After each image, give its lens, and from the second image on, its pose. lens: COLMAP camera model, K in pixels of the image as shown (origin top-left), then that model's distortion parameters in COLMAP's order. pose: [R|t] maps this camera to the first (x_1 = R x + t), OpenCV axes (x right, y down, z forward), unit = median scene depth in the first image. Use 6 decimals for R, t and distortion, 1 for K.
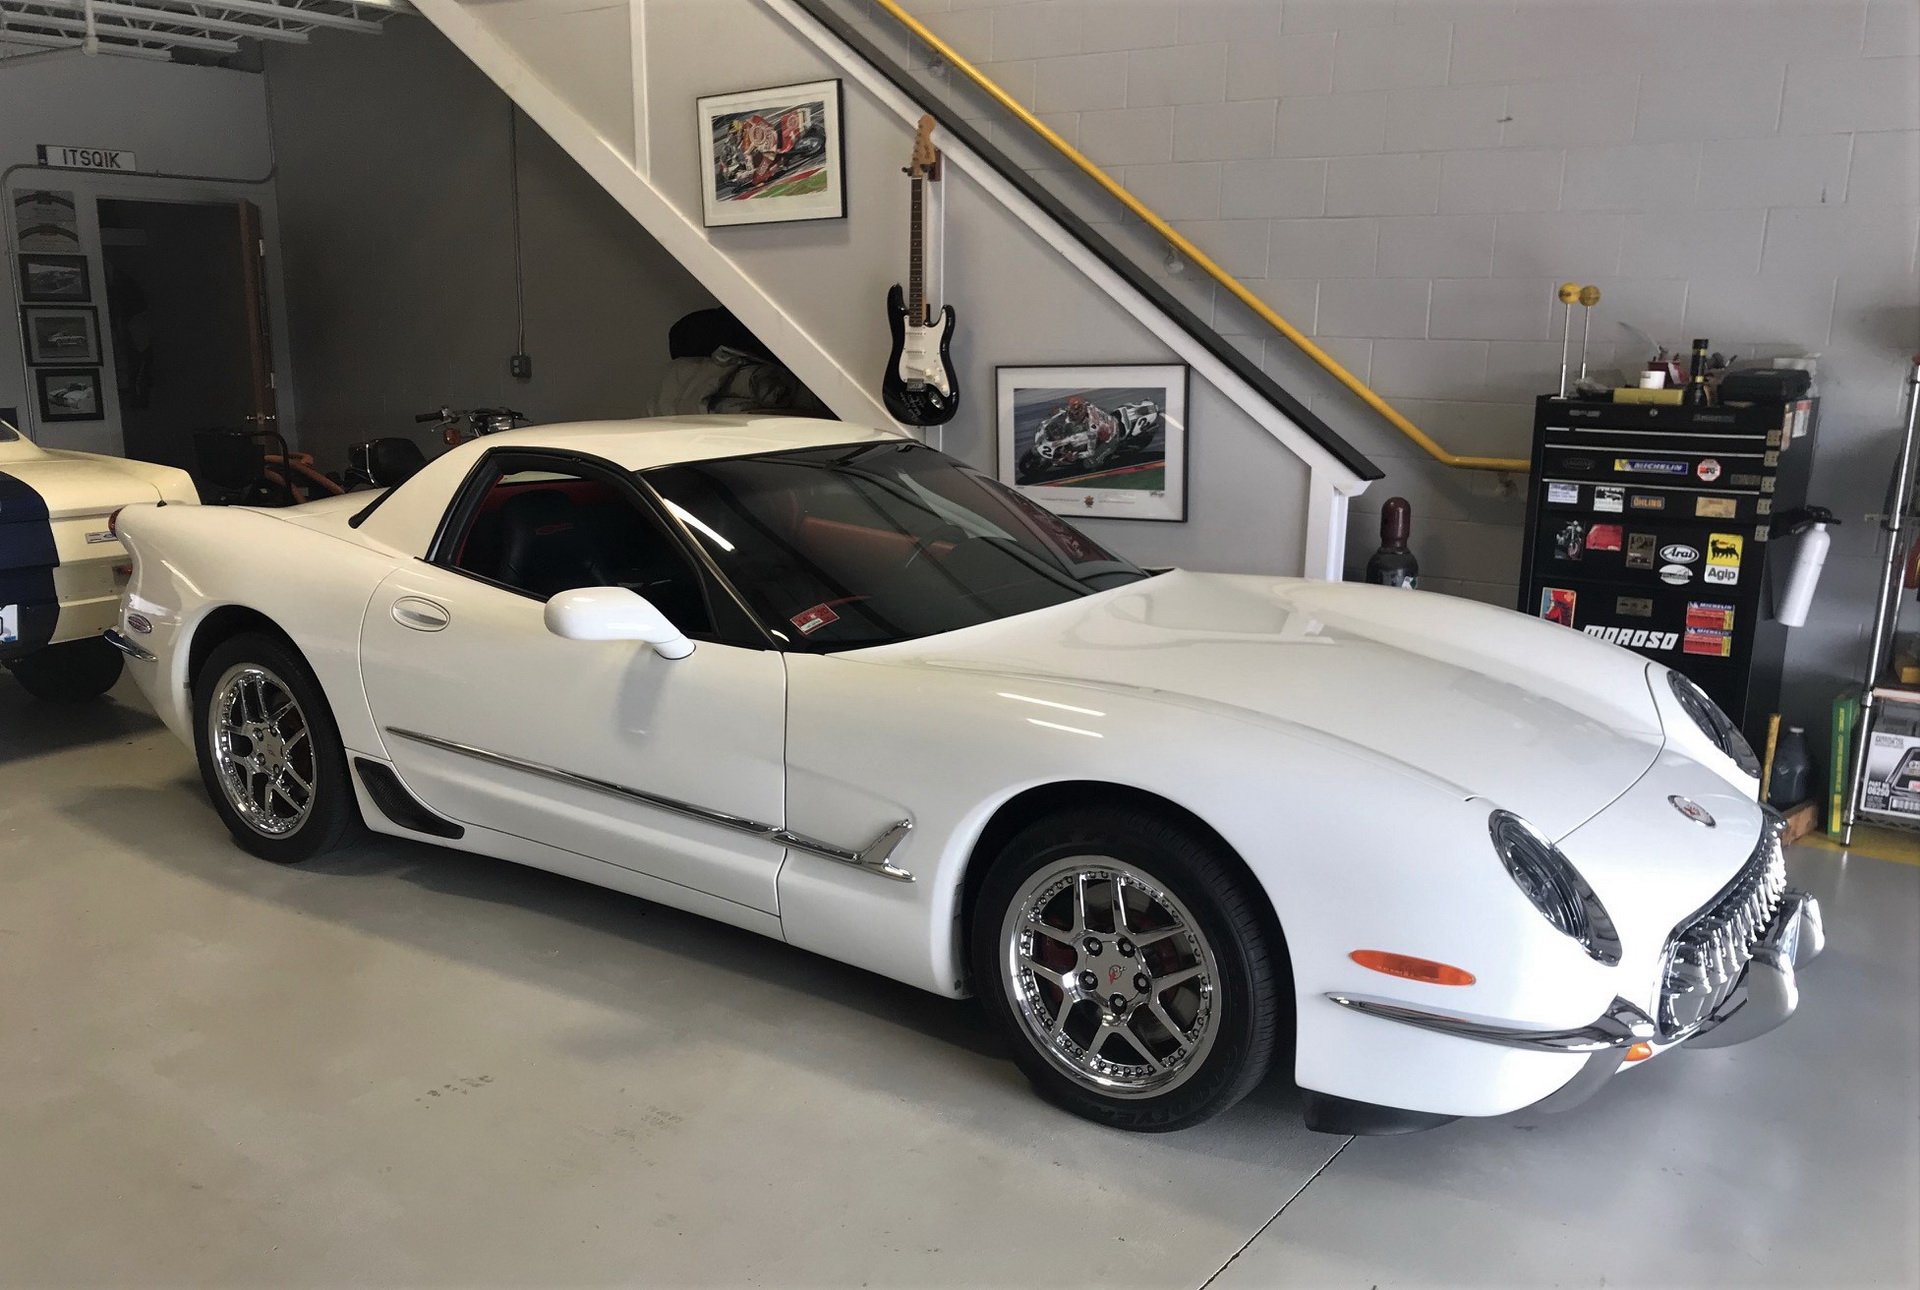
lens RADIAL K [[1654.4, 0, 957.2], [0, 1654.4, 709.5], [0, 0, 1]] dist [0.016296, -0.022145]
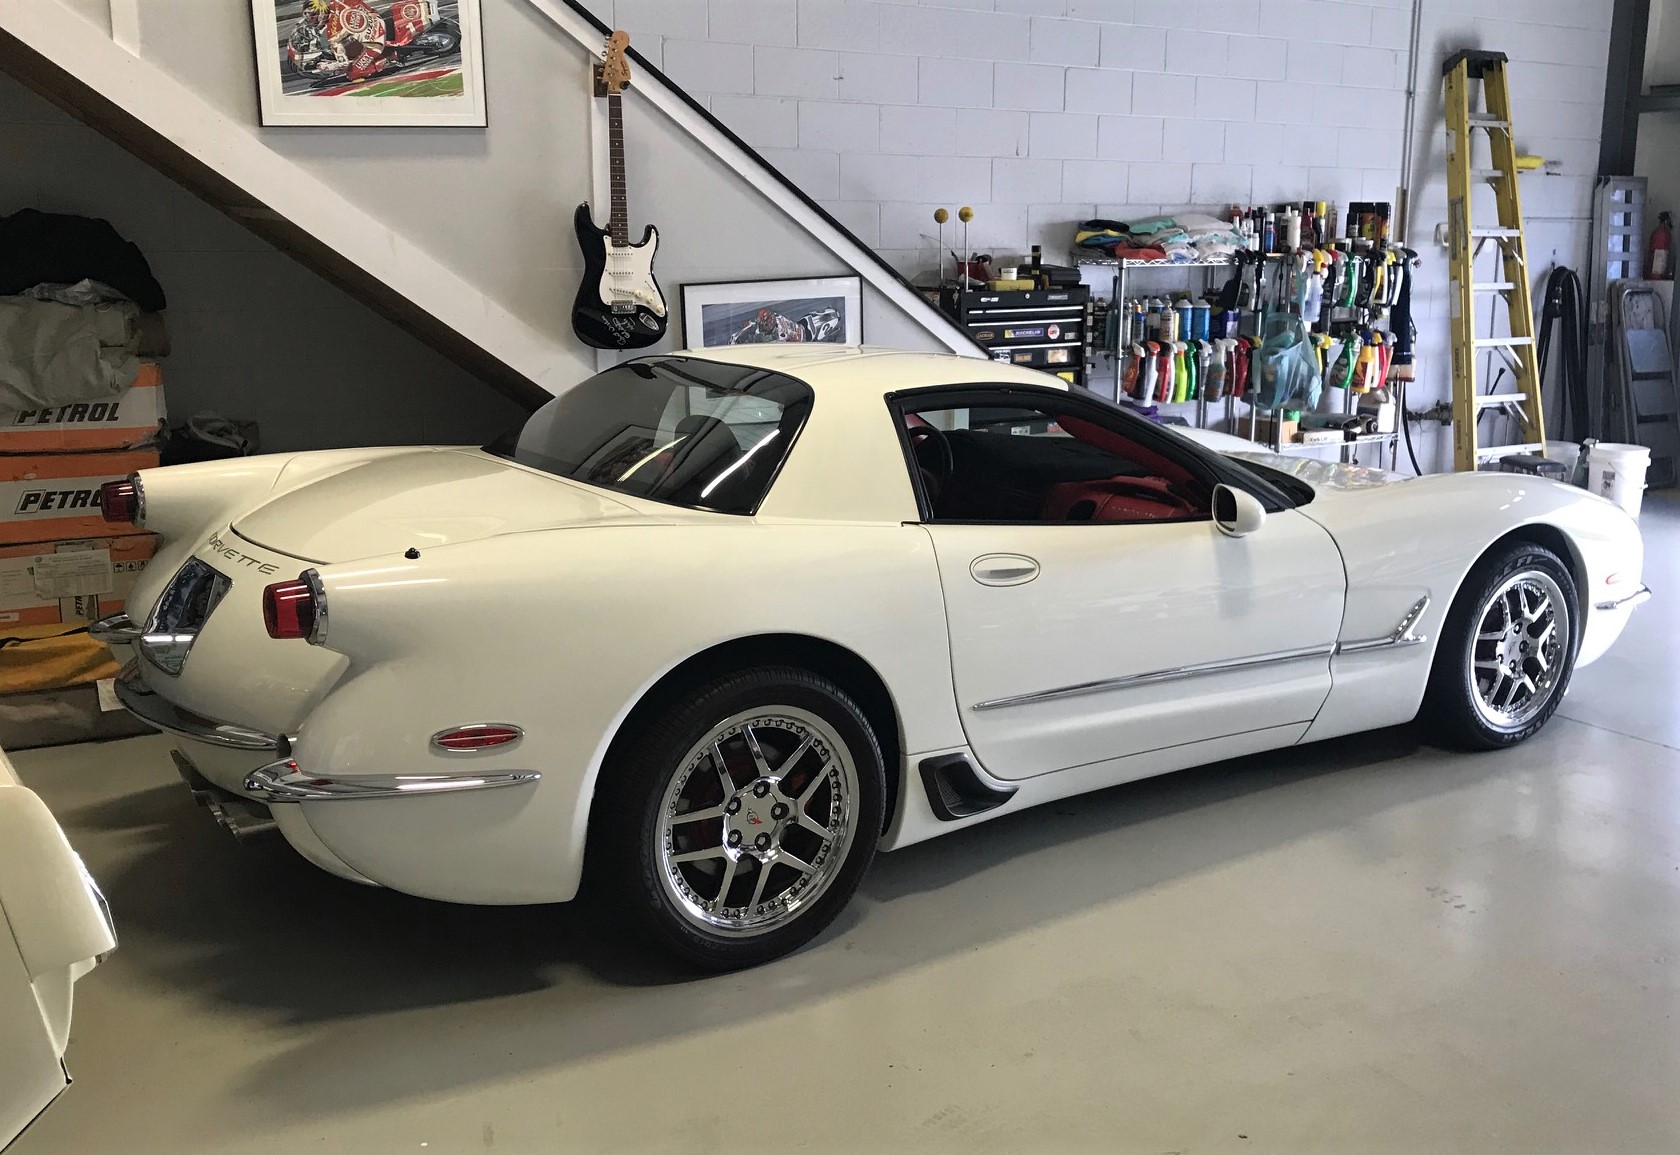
lens RADIAL K [[1593.1, 0, 837.8], [0, 1593.1, 569.0], [0, 0, 1]] dist [0.013004, 0.000000]
pose [[0.376743, -0.200451, 0.904369, -0.868845], [0.220550, 0.967640, 0.122598, -0.139251], [-0.899679, 0.153270, 0.408761, 0.547075]]
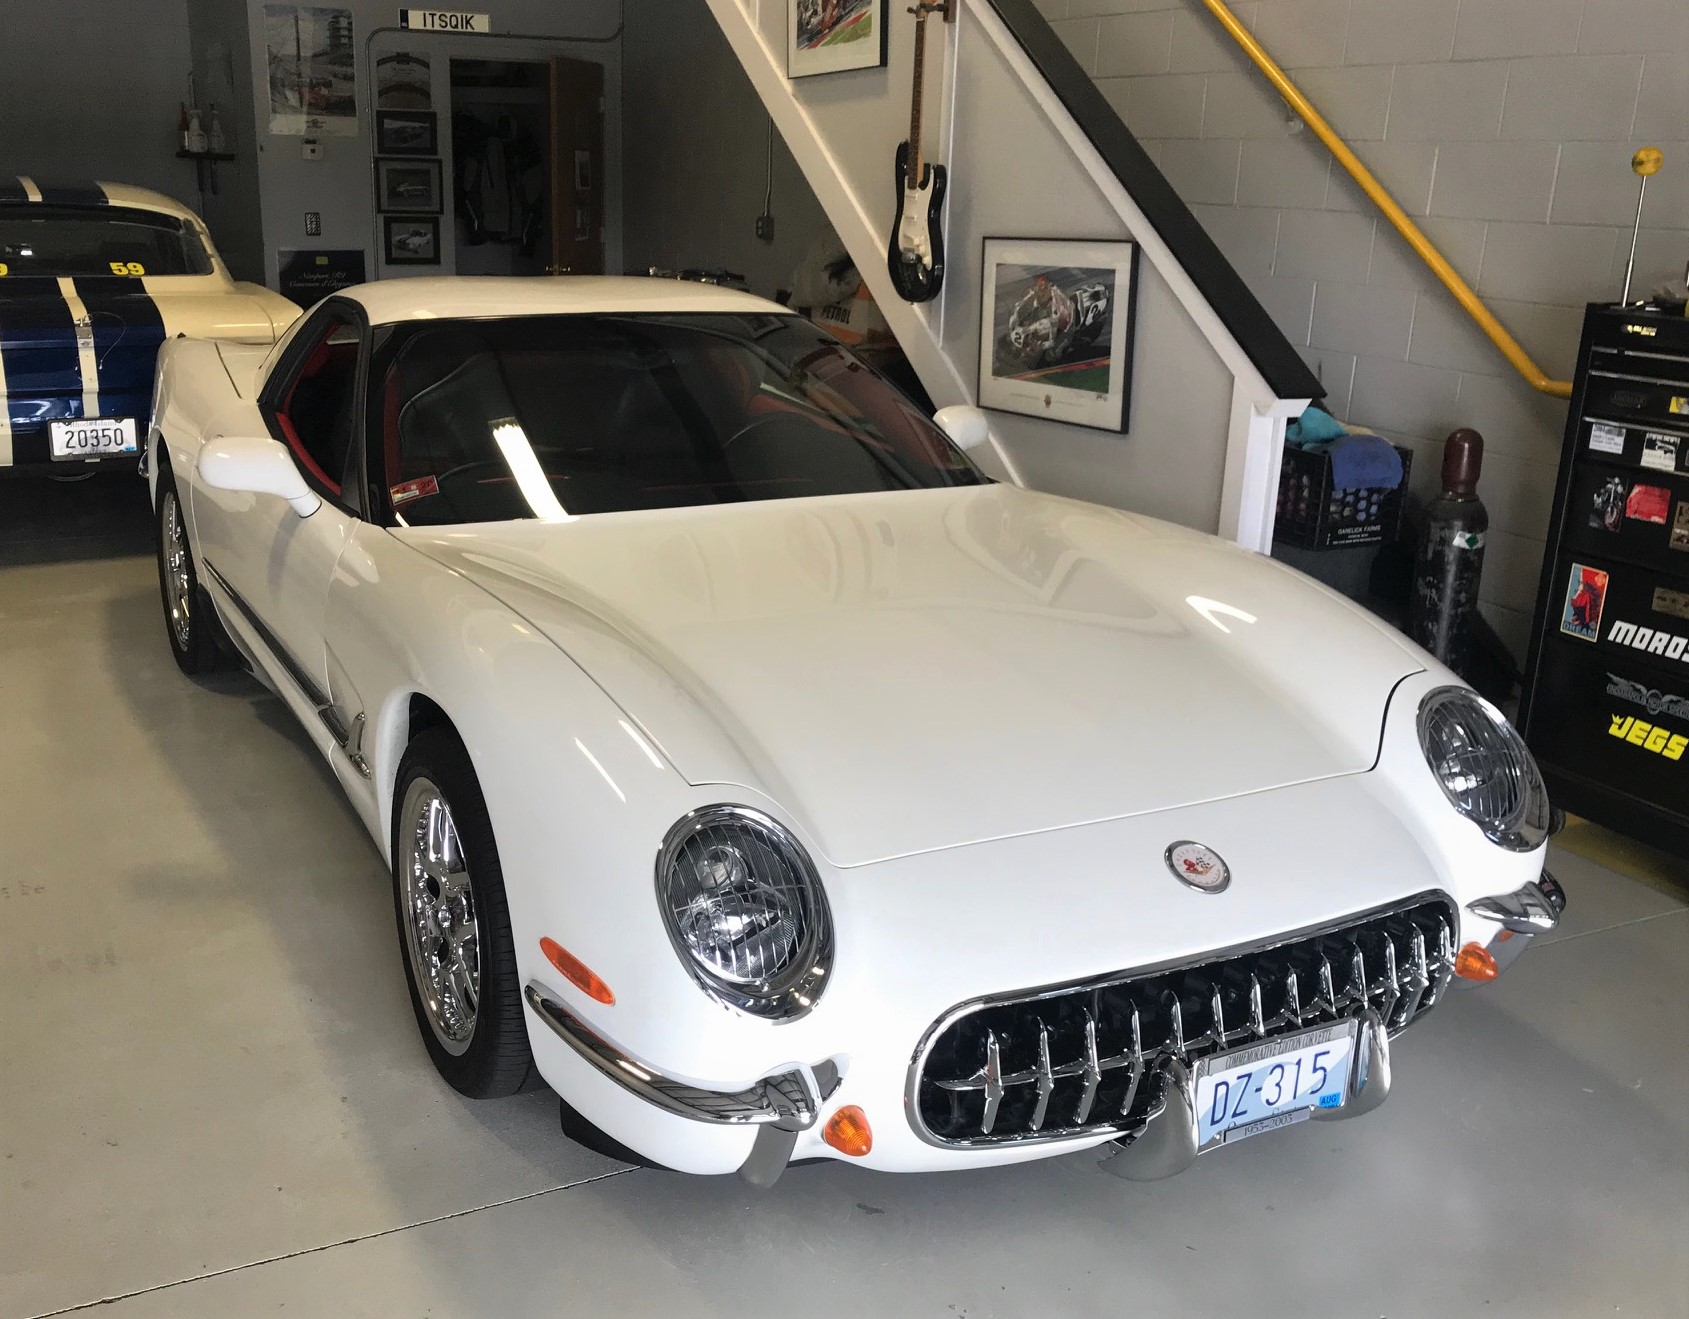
lens RADIAL K [[1723.4, 0, 797.1], [0, 1723.4, 681.8], [0, 0, 1]] dist [-0.006613, 0.000000]
pose [[0.883091, 0.149816, -0.444640, 0.377607], [-0.128552, 0.988646, 0.077798, -0.034640], [0.451248, -0.011544, 0.892324, 0.147234]]
